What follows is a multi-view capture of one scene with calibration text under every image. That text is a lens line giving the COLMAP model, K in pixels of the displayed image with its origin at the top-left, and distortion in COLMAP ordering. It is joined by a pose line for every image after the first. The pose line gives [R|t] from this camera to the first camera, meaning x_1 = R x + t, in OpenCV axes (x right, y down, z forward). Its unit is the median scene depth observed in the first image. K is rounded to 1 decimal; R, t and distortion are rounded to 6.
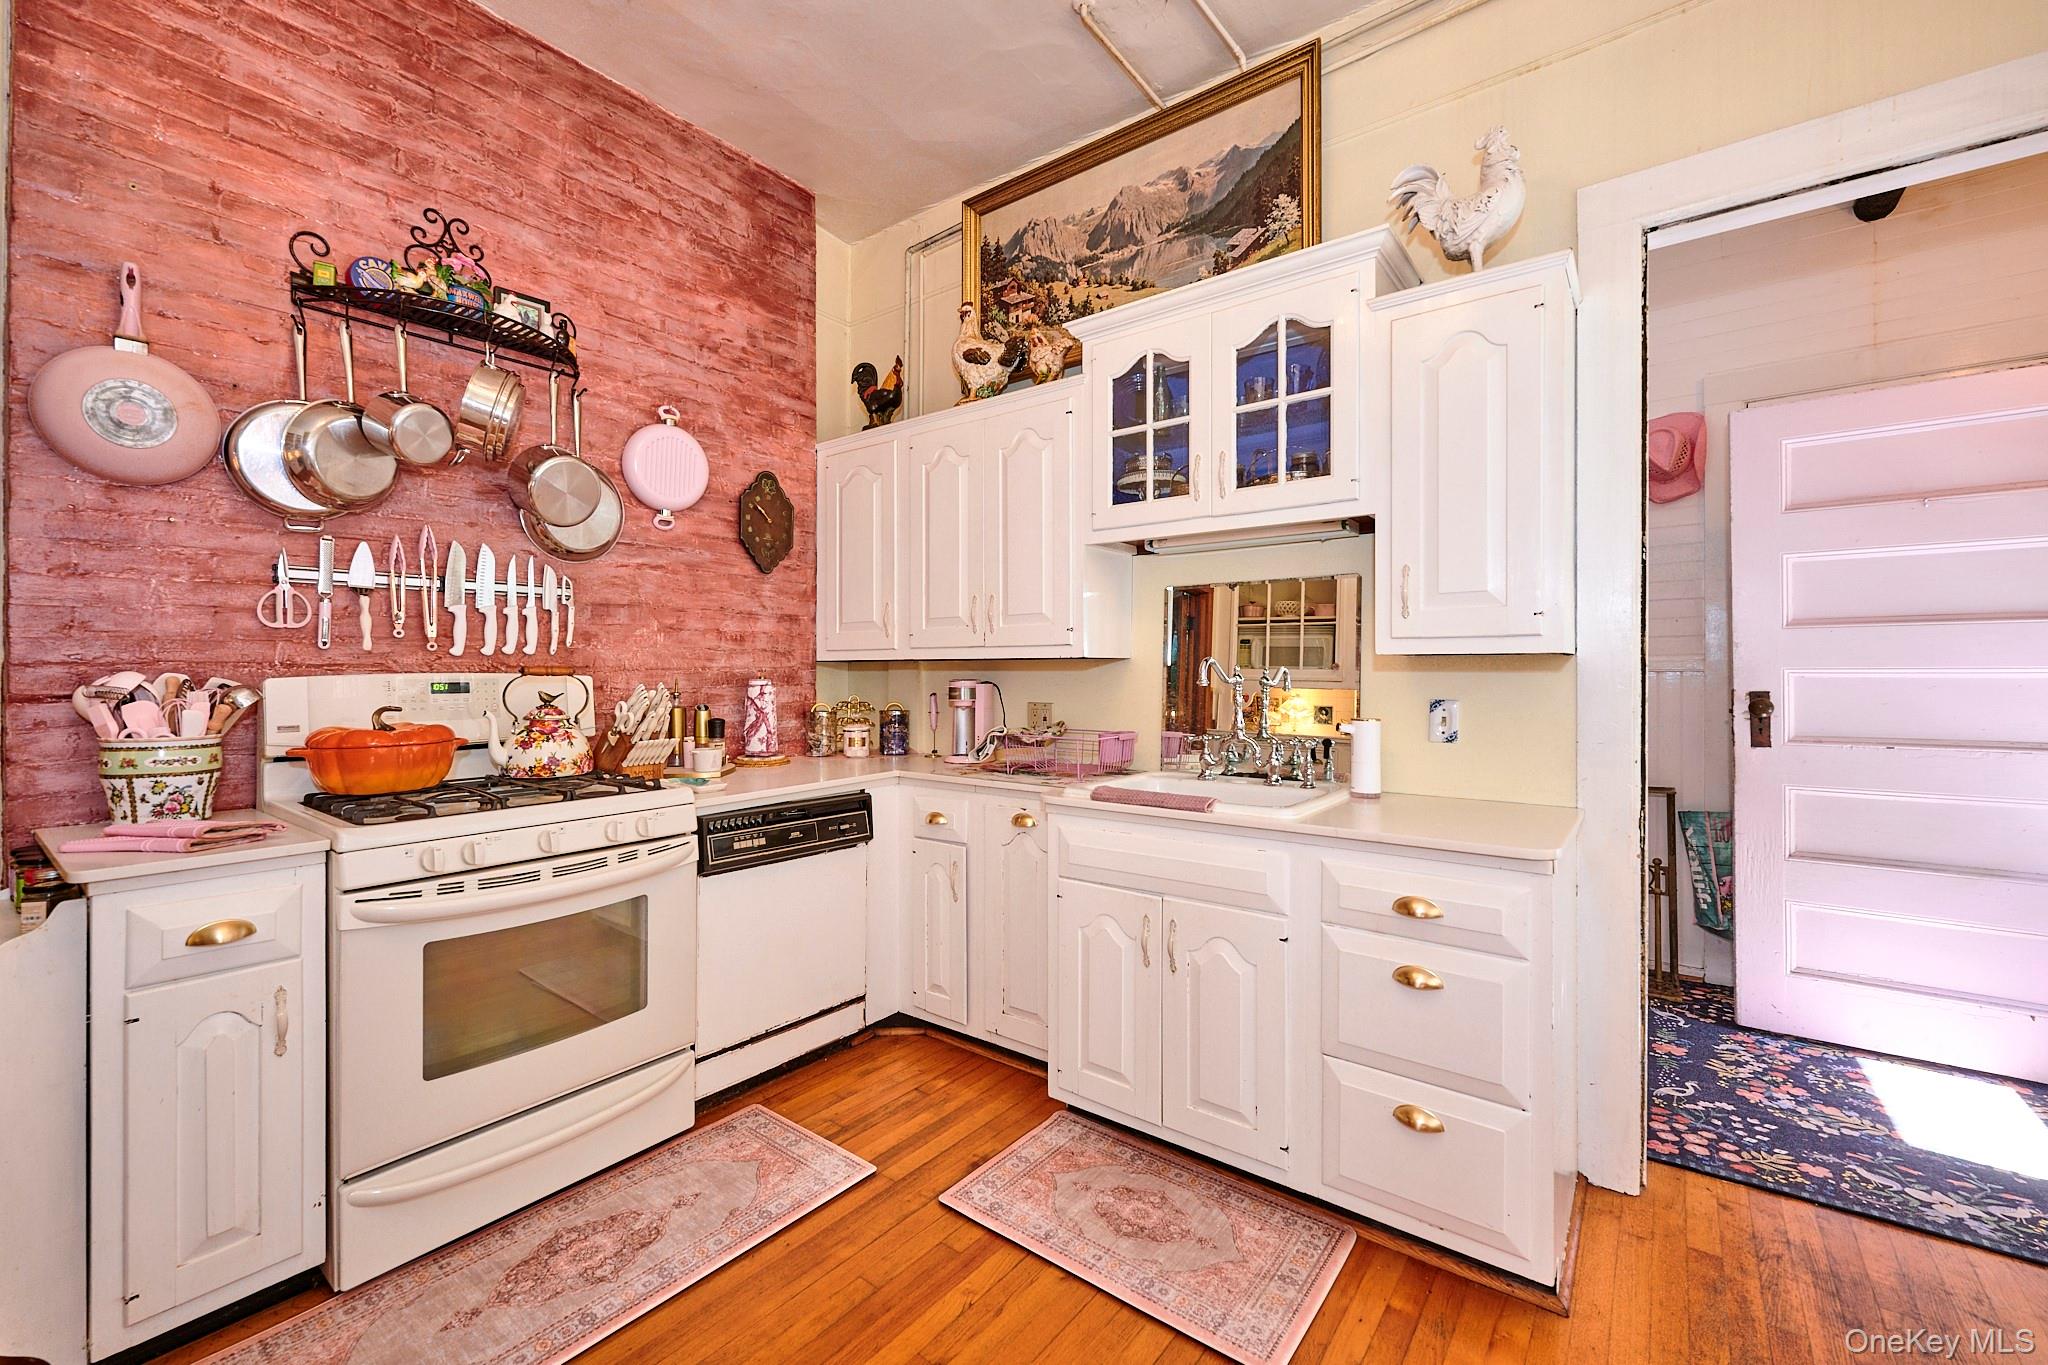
lens RADIAL K [[811.1, 0, 1062.3], [0, 811.1, 673.0], [0, 0, 1]] dist [-0.000127, 0.000239]
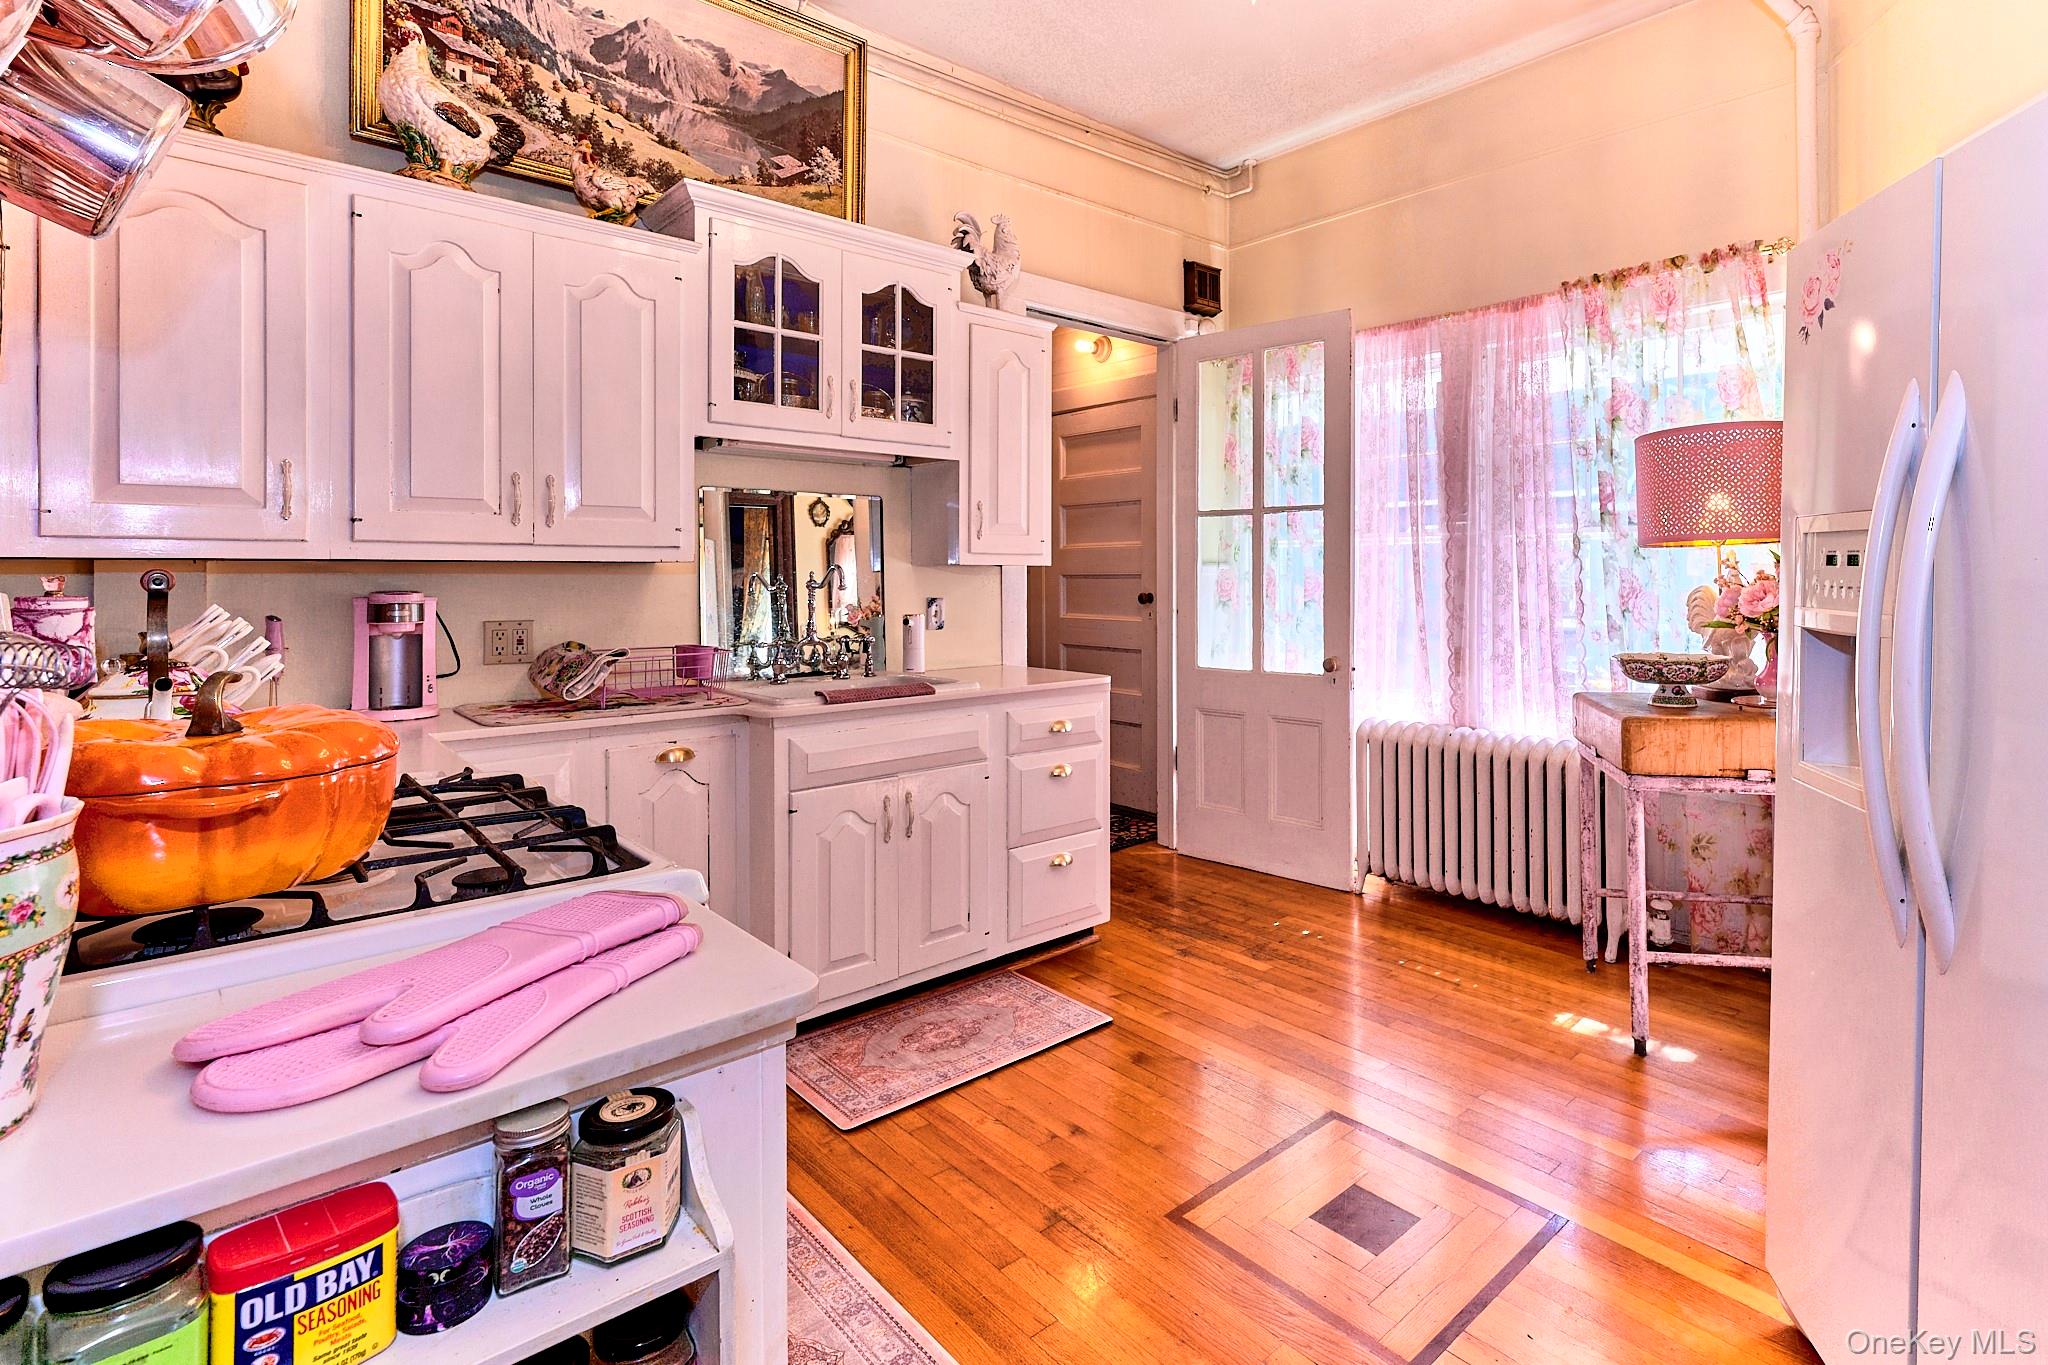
lens RADIAL K [[1018.0, 0, 1028.2], [0, 1018.0, 579.2], [0, 0, 1]] dist [0.002056, 0.000467]
pose [[0.231194, -0.002935, 0.972903, -0.985465], [0.004944, 0.999986, 0.001842, -0.000811], [-0.972895, 0.004385, 0.231205, 0.396828]]
